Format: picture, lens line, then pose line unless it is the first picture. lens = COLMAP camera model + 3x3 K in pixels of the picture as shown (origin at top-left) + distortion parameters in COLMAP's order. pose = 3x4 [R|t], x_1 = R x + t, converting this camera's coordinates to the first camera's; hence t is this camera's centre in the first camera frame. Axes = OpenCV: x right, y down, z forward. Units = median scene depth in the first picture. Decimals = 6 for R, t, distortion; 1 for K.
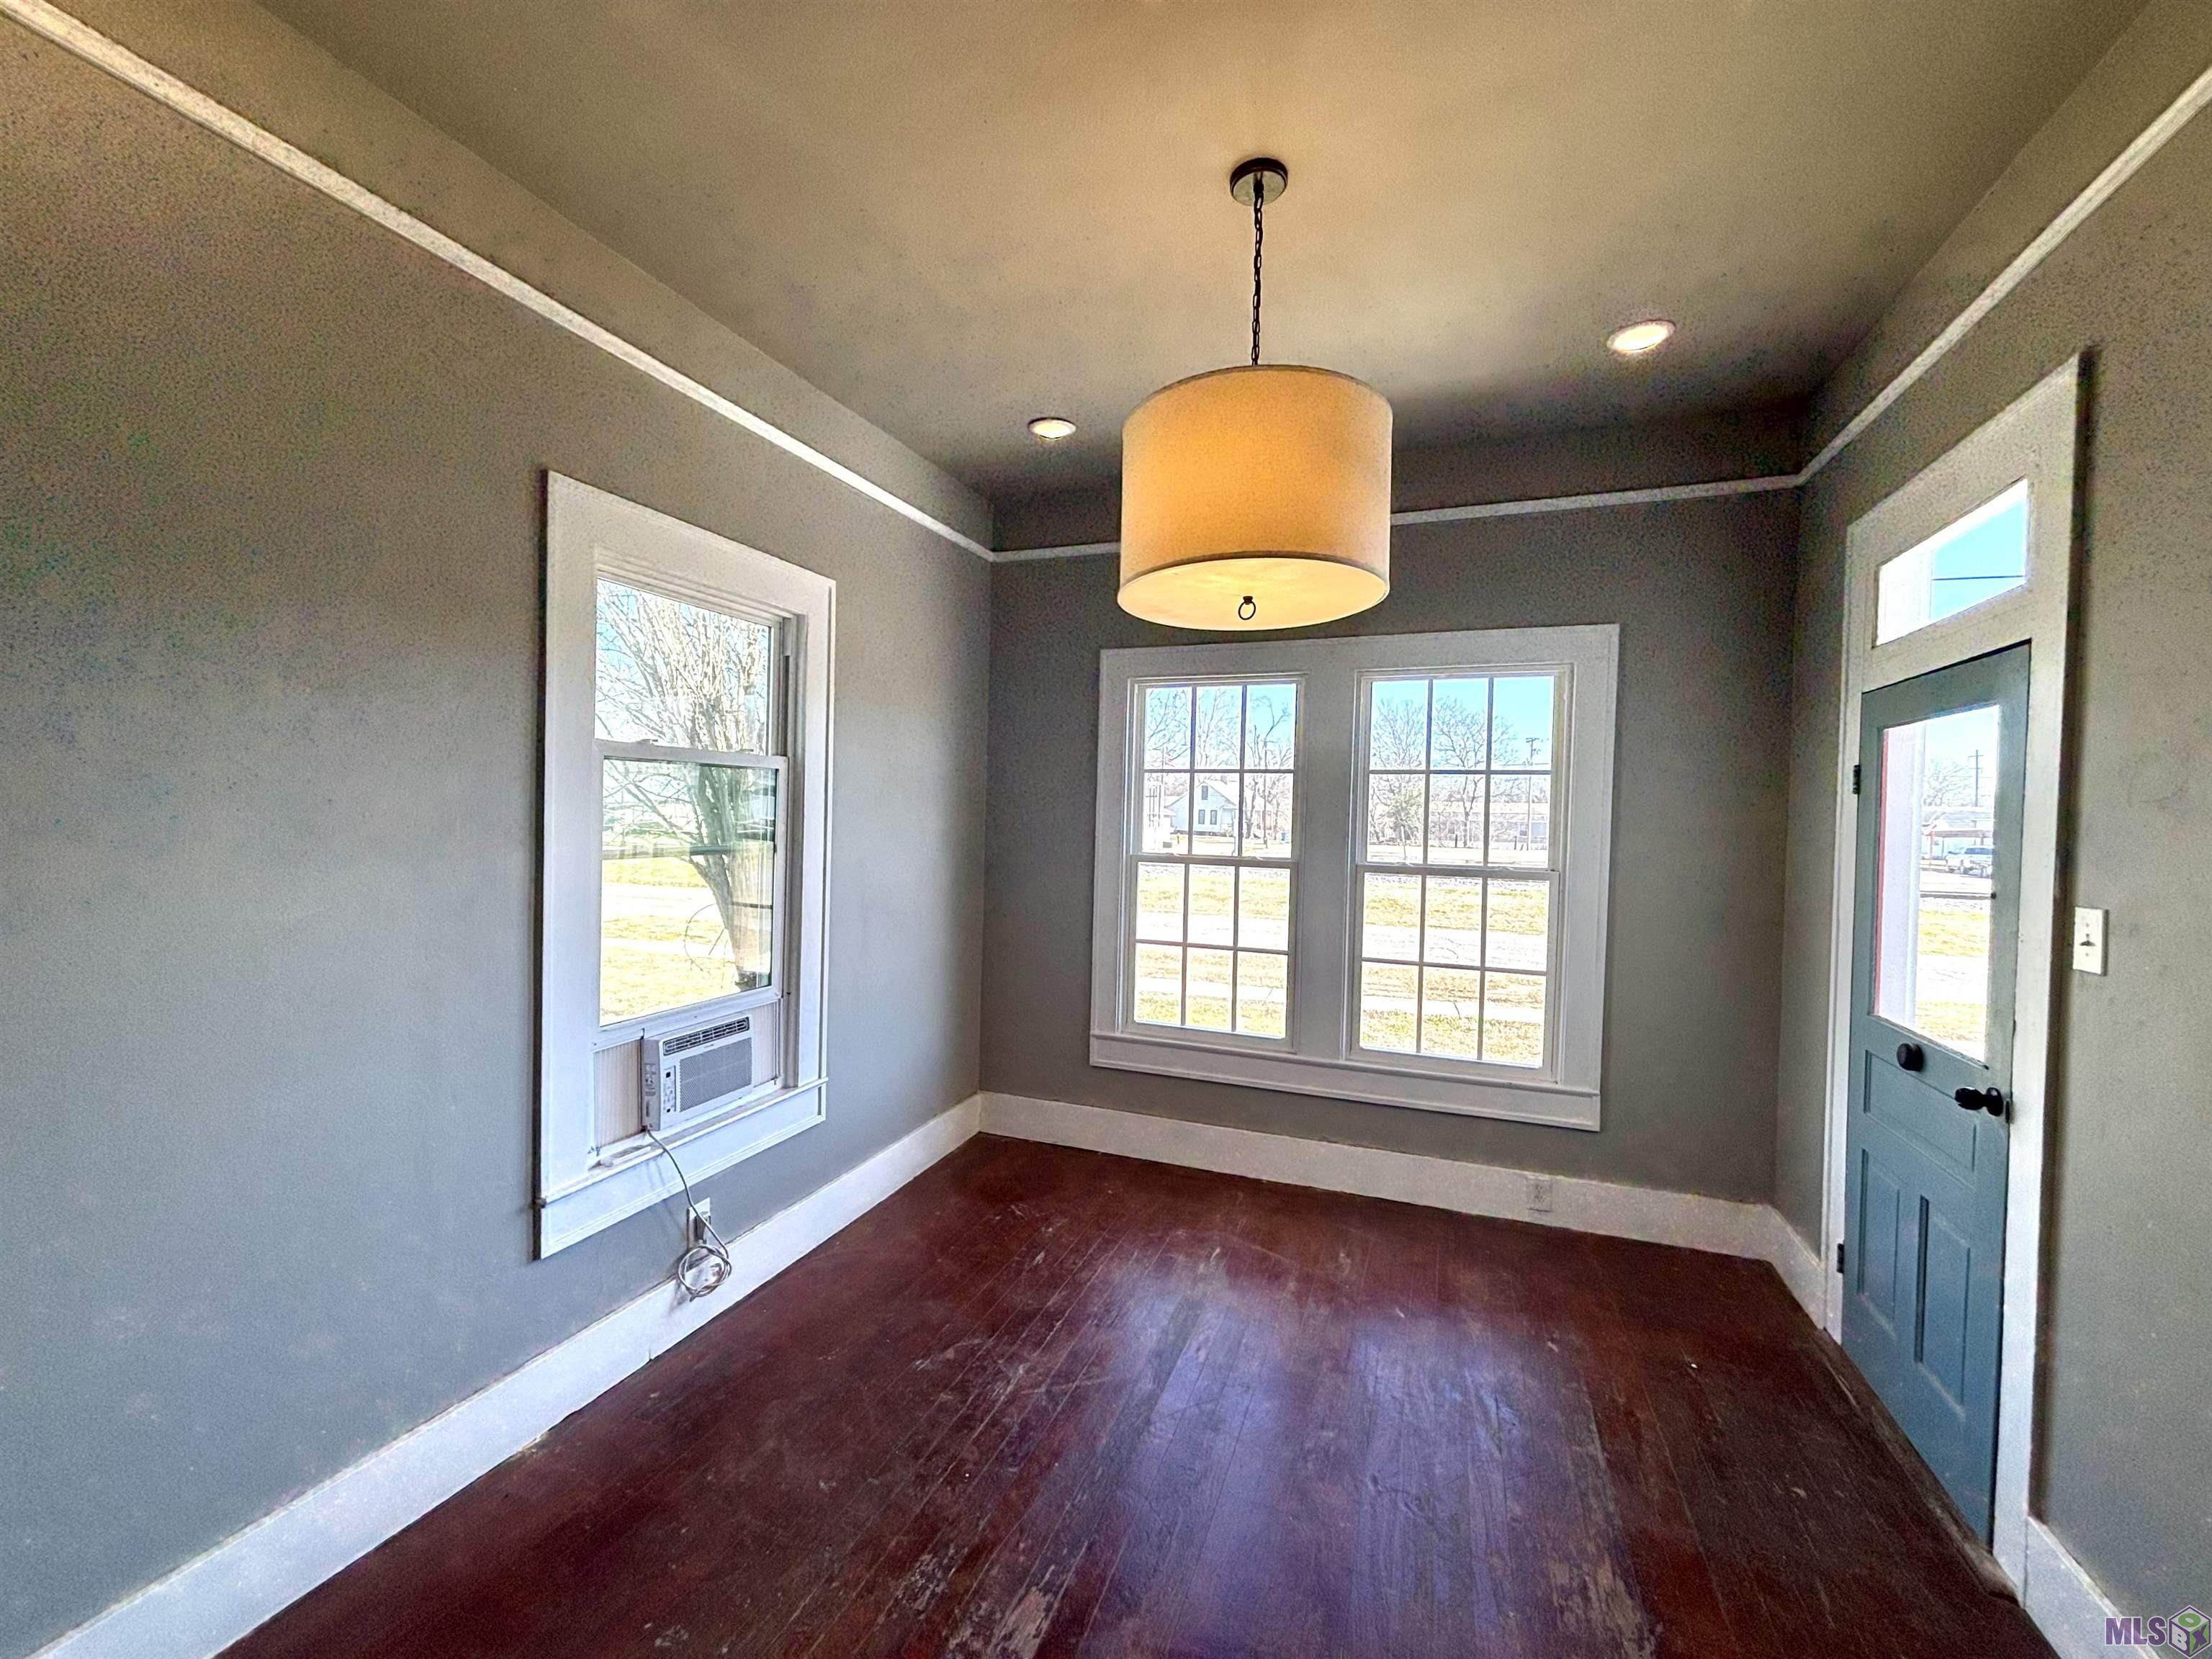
lens RADIAL K [[894.4, 0, 1108.3], [0, 894.4, 824.9], [0, 0, 1]] dist [-0.001262, 0.000081]
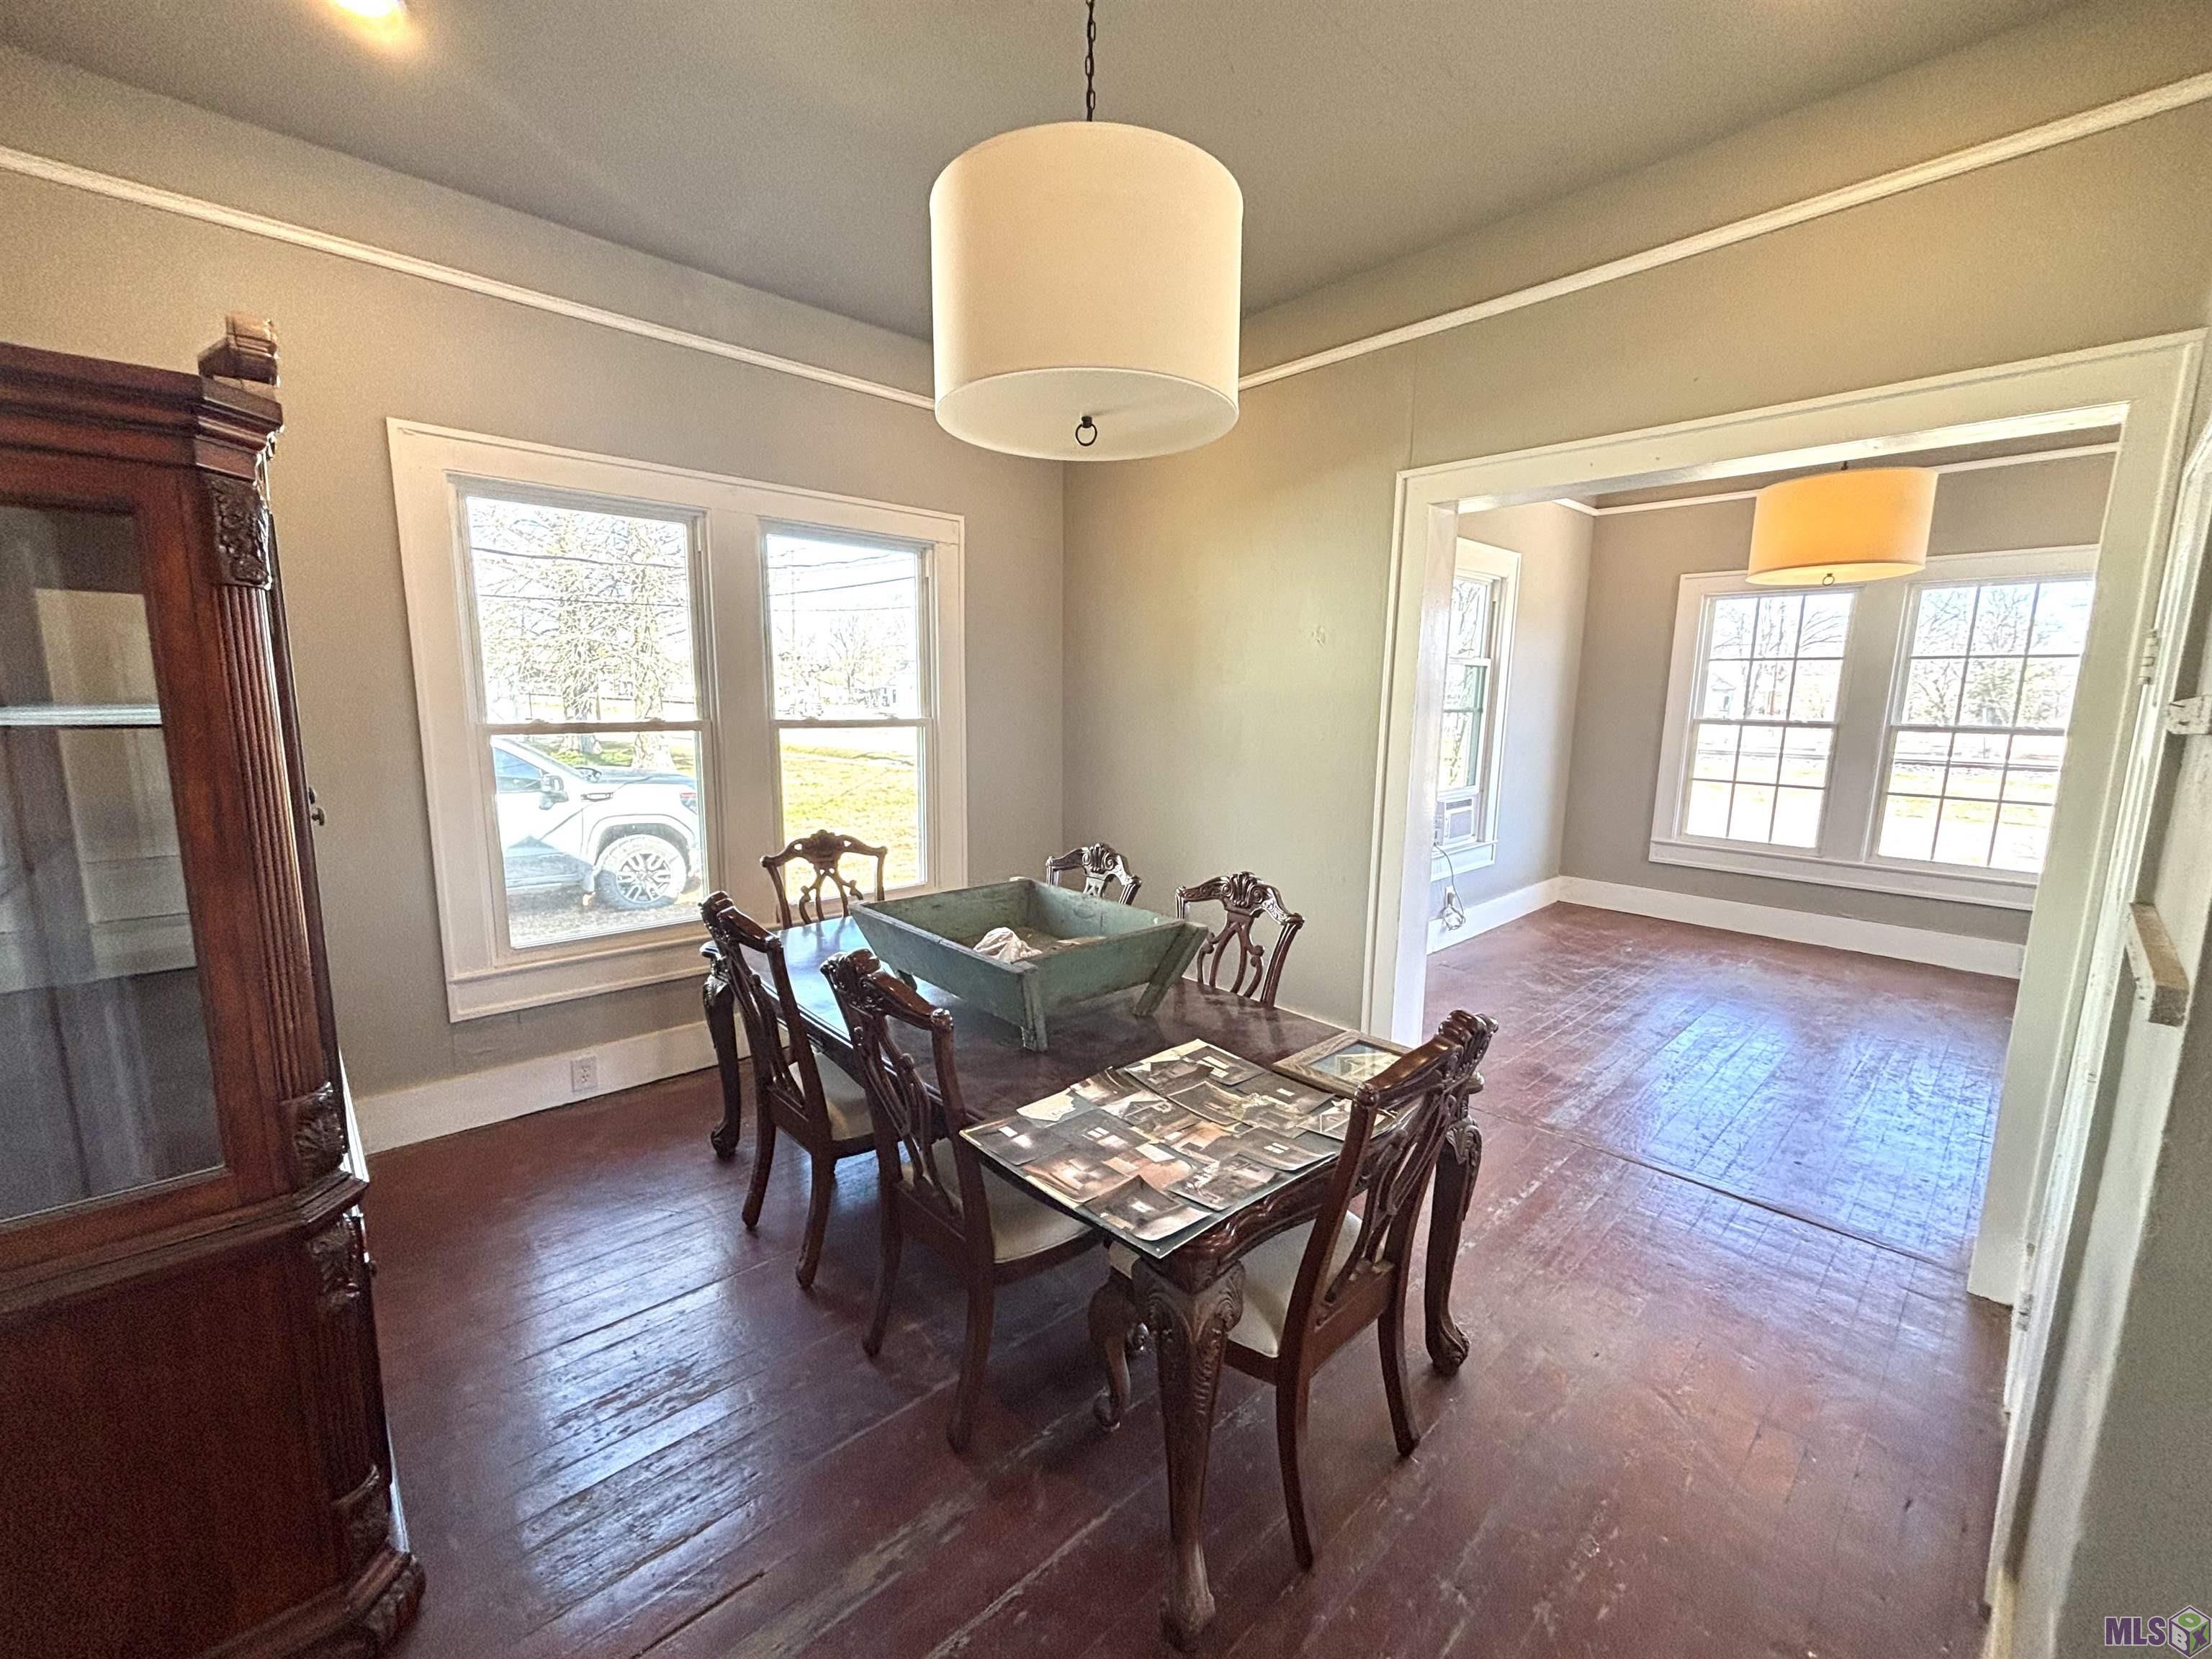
lens RADIAL K [[894.4, 0, 1100.3], [0, 894.4, 834.4], [0, 0, 1]] dist [-0.001262, 0.000081]
pose [[0.896447, 0.062858, -0.438670, -0.213675], [-0.004961, 0.991251, 0.131900, 0.034175], [0.443123, -0.116065, 0.888916, -0.833013]]
